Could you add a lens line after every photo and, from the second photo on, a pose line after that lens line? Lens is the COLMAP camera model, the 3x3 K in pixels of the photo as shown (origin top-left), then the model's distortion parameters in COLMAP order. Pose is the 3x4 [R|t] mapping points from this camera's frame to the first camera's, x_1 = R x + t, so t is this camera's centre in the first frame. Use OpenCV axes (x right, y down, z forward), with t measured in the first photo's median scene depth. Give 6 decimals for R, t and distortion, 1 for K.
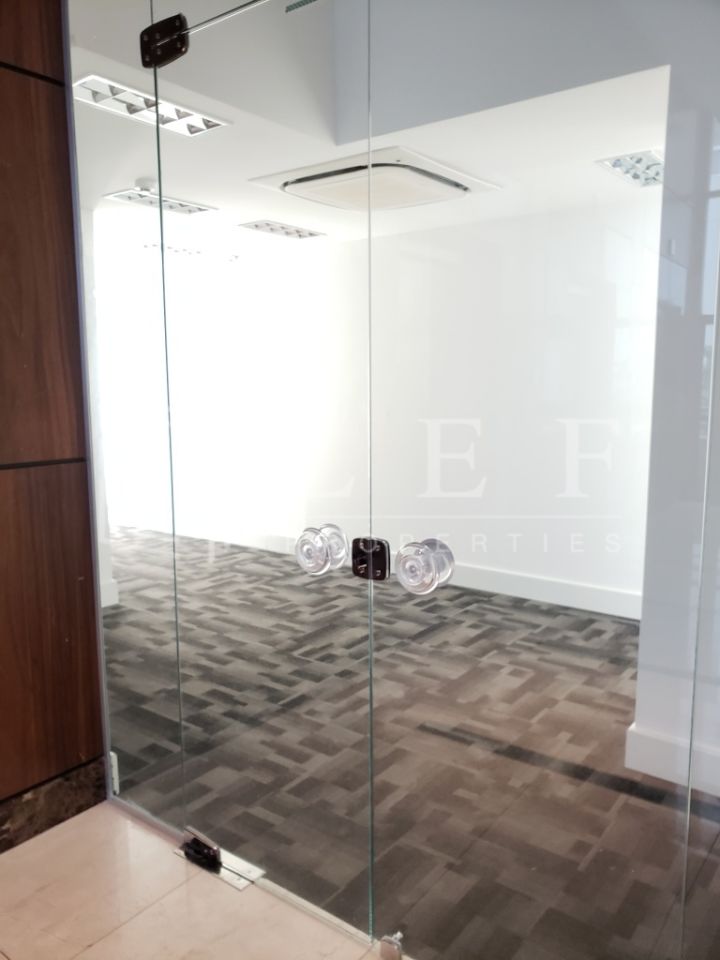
lens RADIAL K [[749.1, 0, 359.8], [0, 749.1, 479.8], [0, 0, 1]] dist [0.028807, -0.004545]
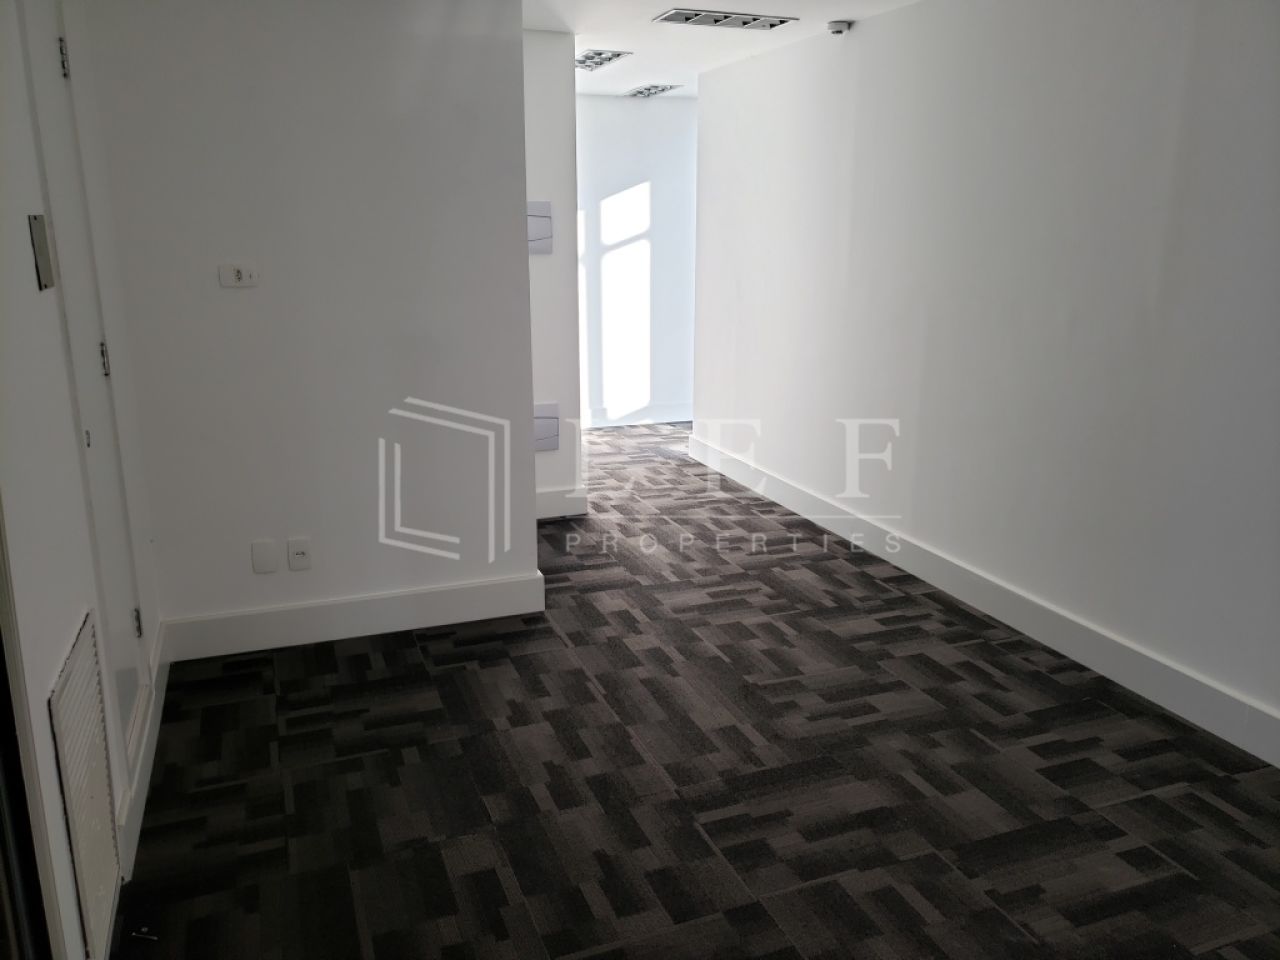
lens RADIAL K [[998.8, 0, 634.8], [0, 998.8, 455.1], [0, 0, 1]] dist [0.028807, -0.004545]
pose [[0.857120, 0.130521, -0.498307, 0.157719], [-0.079132, 0.989247, 0.123000, -0.080335], [0.509003, -0.065994, 0.858231, 0.354825]]
